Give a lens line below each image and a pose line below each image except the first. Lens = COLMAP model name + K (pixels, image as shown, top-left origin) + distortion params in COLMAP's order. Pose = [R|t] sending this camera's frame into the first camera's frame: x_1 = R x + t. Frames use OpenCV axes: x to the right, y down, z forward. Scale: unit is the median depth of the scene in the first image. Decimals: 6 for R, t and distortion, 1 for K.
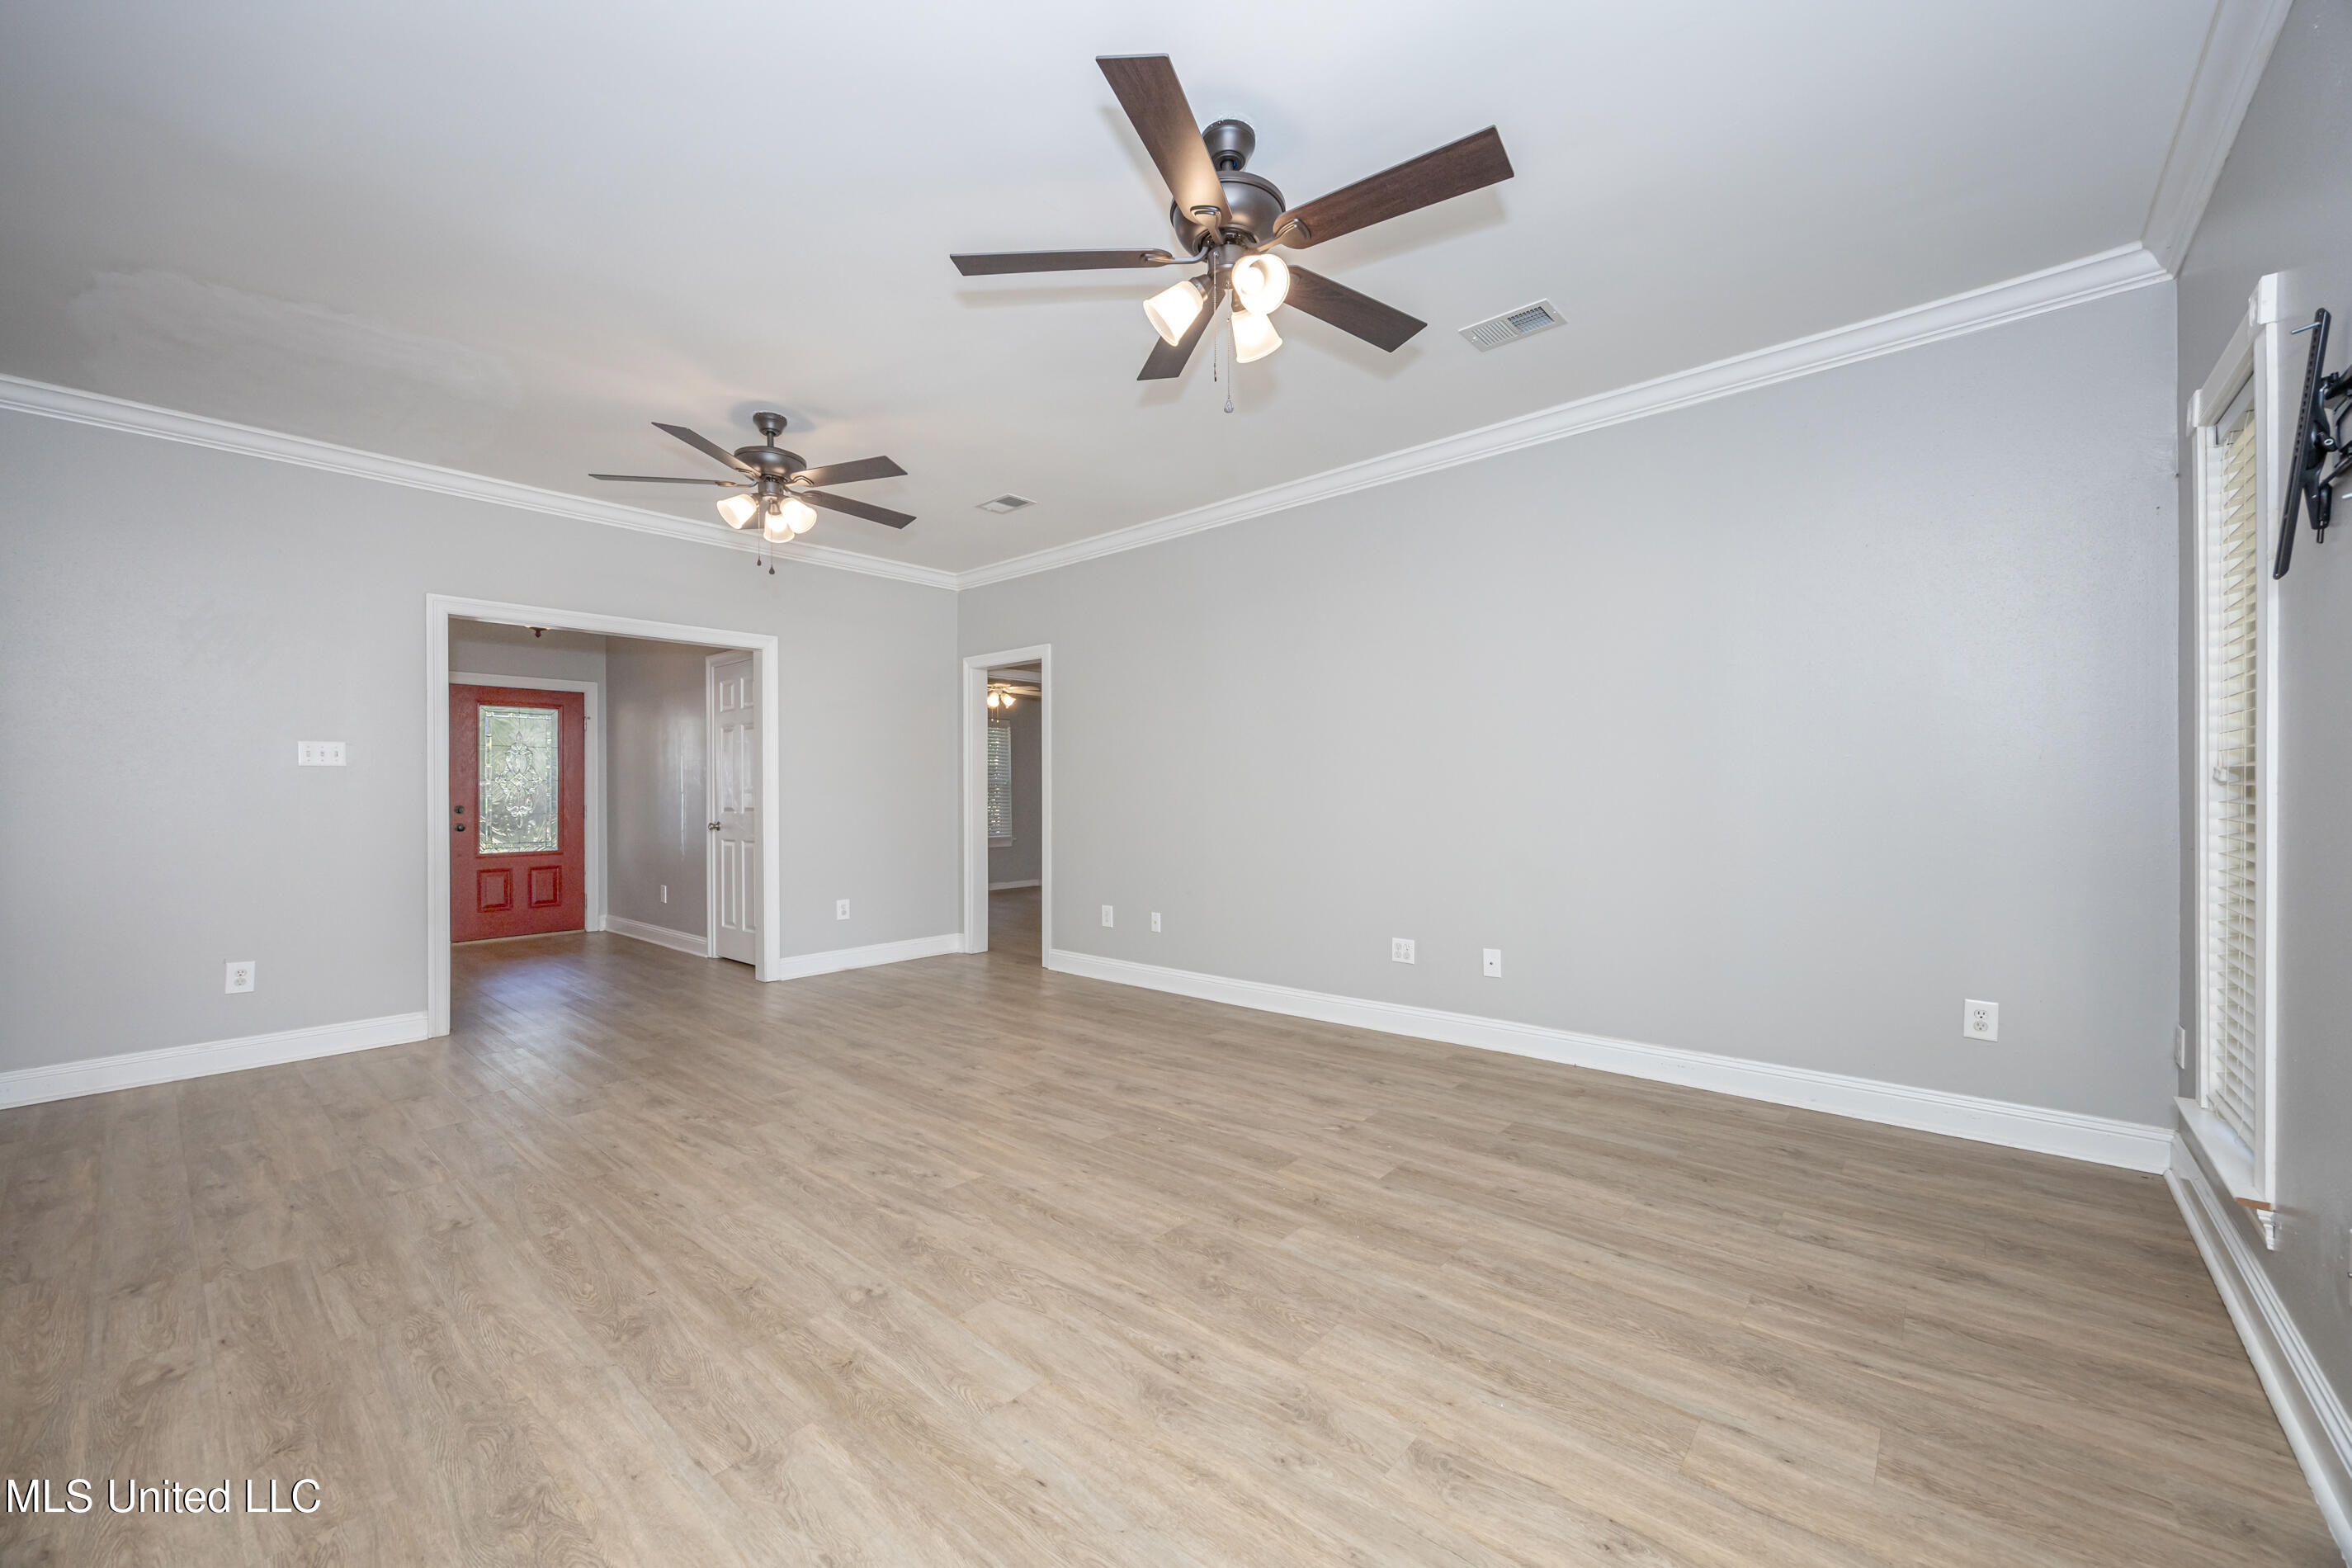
lens RADIAL K [[919.0, 0, 1172.1], [0, 919.0, 799.2], [0, 0, 1]] dist [-0.002498, 0.001363]
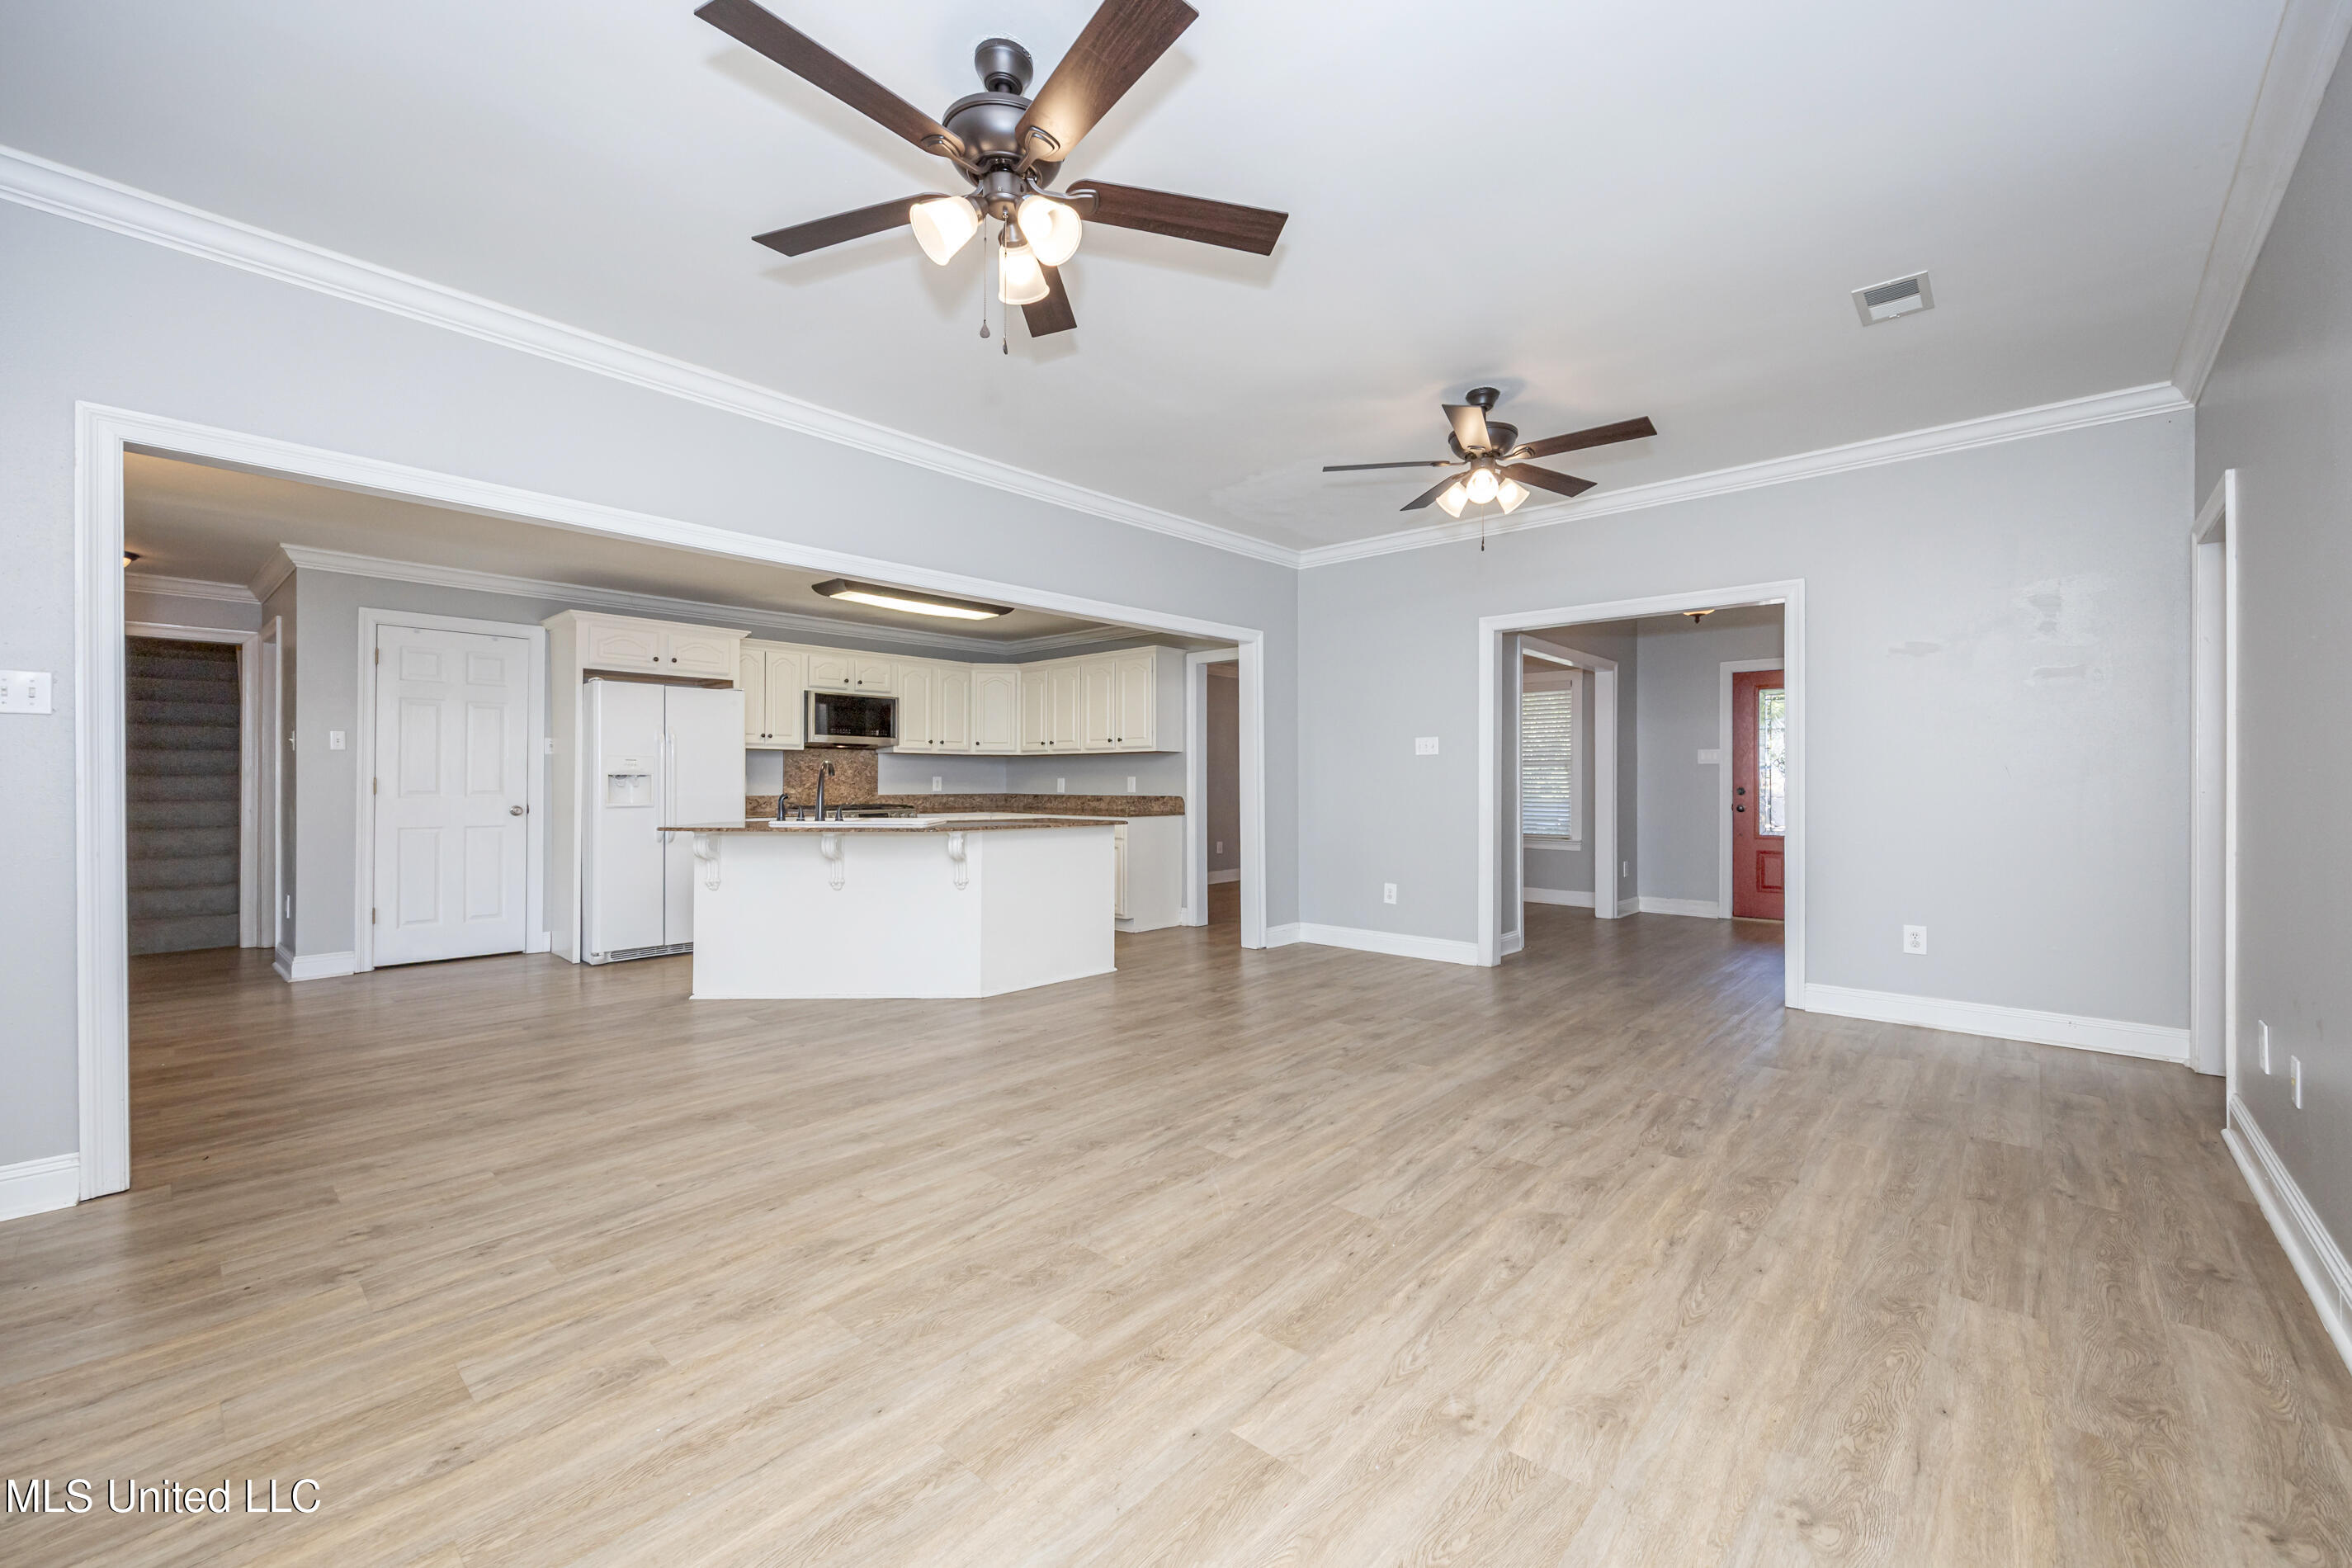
lens RADIAL K [[919.0, 0, 1153.2], [0, 919.0, 777.6], [0, 0, 1]] dist [-0.002498, 0.001363]
pose [[-0.022740, 0.001734, -0.999740, 0.711061], [-0.008596, 0.999961, 0.001930, -0.000304], [0.999704, 0.008638, -0.022724, 0.847749]]
